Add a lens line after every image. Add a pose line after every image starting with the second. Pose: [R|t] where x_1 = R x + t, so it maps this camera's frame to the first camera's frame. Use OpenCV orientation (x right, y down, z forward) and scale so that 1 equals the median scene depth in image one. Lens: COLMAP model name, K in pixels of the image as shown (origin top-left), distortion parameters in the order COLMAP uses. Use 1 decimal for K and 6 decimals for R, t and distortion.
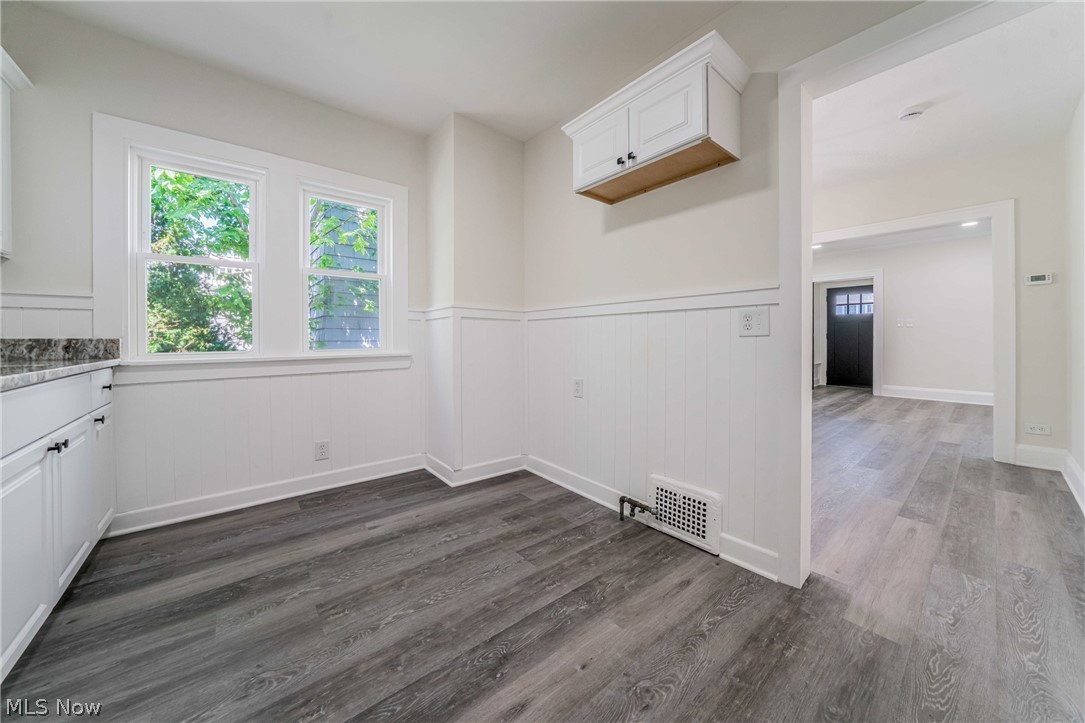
lens RADIAL K [[381.6, 0, 537.2], [0, 381.6, 343.4], [0, 0, 1]] dist [-0.013758, 0.000279]
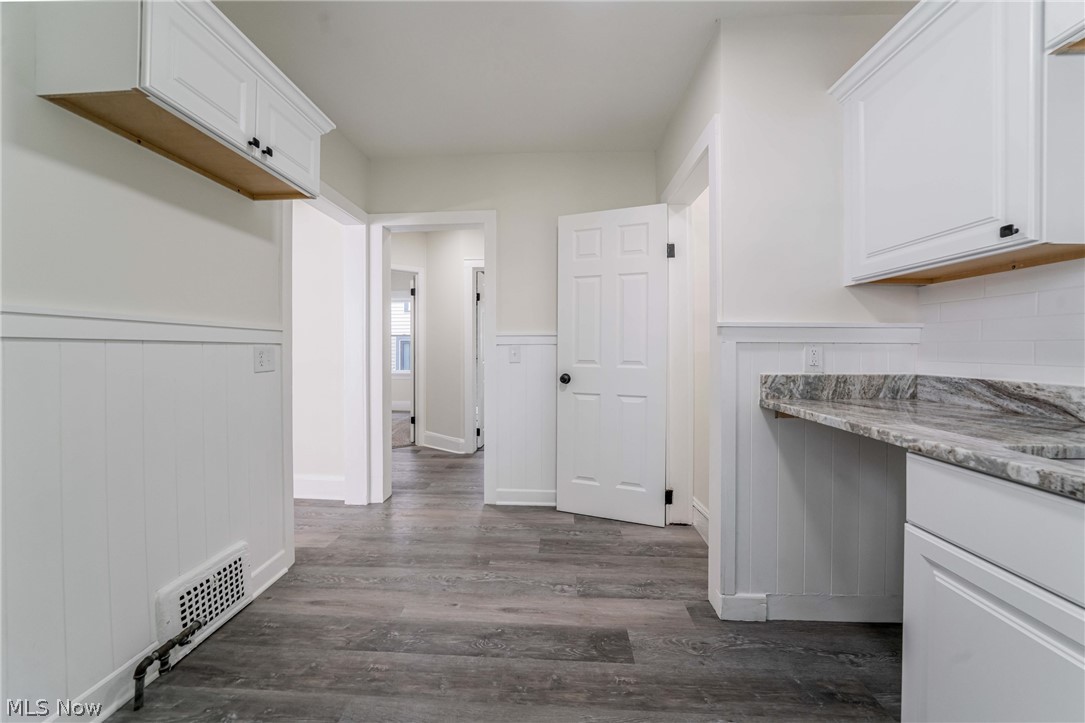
lens RADIAL K [[381.6, 0, 537.2], [0, 381.6, 343.4], [0, 0, 1]] dist [-0.013758, 0.000279]
pose [[-0.740063, 0.013467, 0.672403, -0.792708], [0.009361, 0.999909, -0.009724, -0.086778], [-0.672472, -0.000902, -0.740122, 1.352487]]
